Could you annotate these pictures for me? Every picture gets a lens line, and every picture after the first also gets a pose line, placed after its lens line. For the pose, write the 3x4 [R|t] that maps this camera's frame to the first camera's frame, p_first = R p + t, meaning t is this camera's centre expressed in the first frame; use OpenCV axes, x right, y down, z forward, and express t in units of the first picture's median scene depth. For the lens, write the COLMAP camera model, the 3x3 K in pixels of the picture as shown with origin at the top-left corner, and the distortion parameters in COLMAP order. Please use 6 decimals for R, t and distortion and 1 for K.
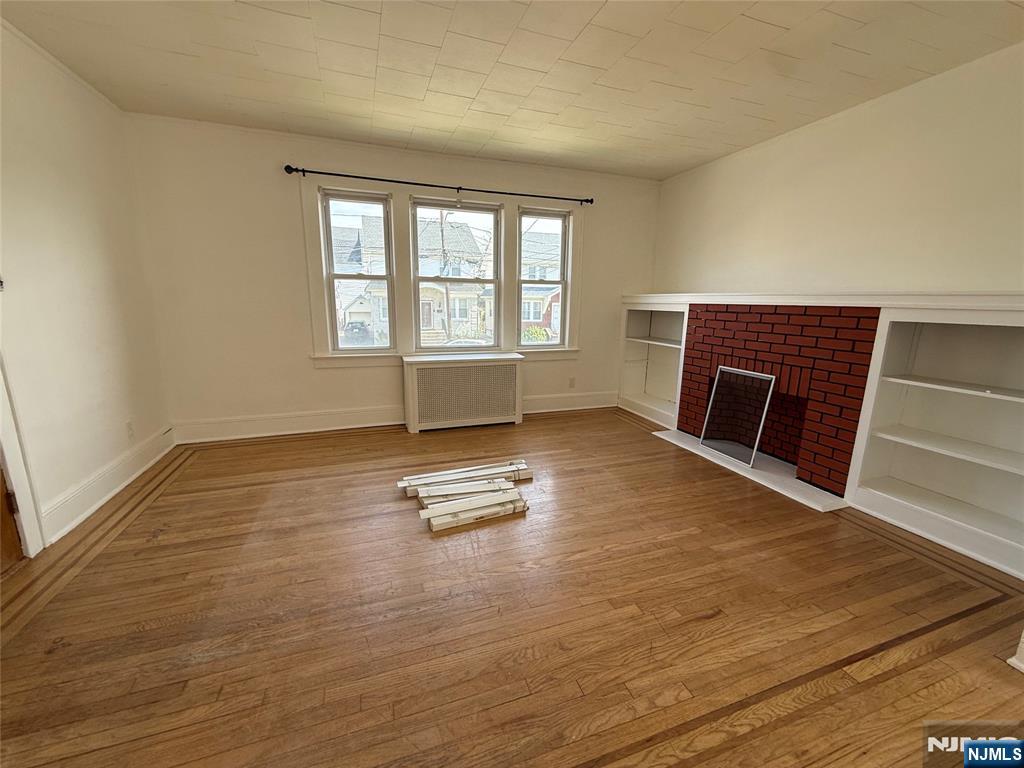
lens RADIAL K [[409.2, 0, 512.2], [0, 409.2, 387.4], [0, 0, 1]] dist [-0.000272, -0.000077]
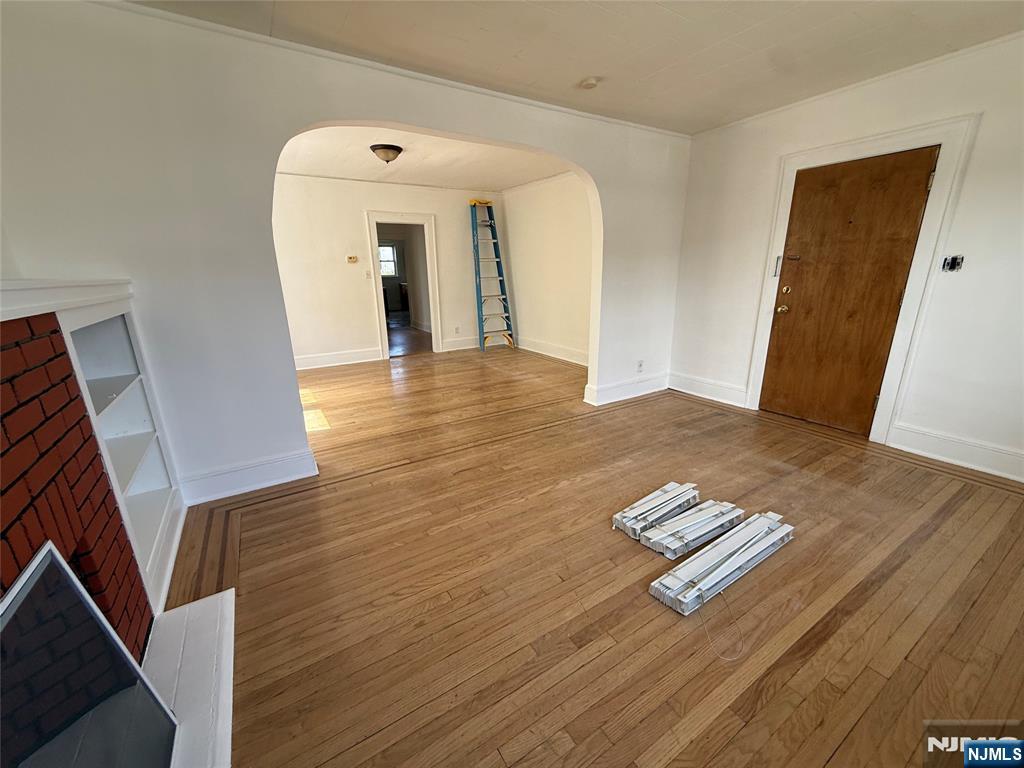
lens RADIAL K [[409.2, 0, 512.4], [0, 409.2, 384.6], [0, 0, 1]] dist [-0.000272, -0.000077]
pose [[-0.976291, 0.063578, -0.206912, 0.447616], [-0.039422, 0.887682, 0.458767, -0.399371], [0.212840, 0.456047, -0.864130, 1.723689]]
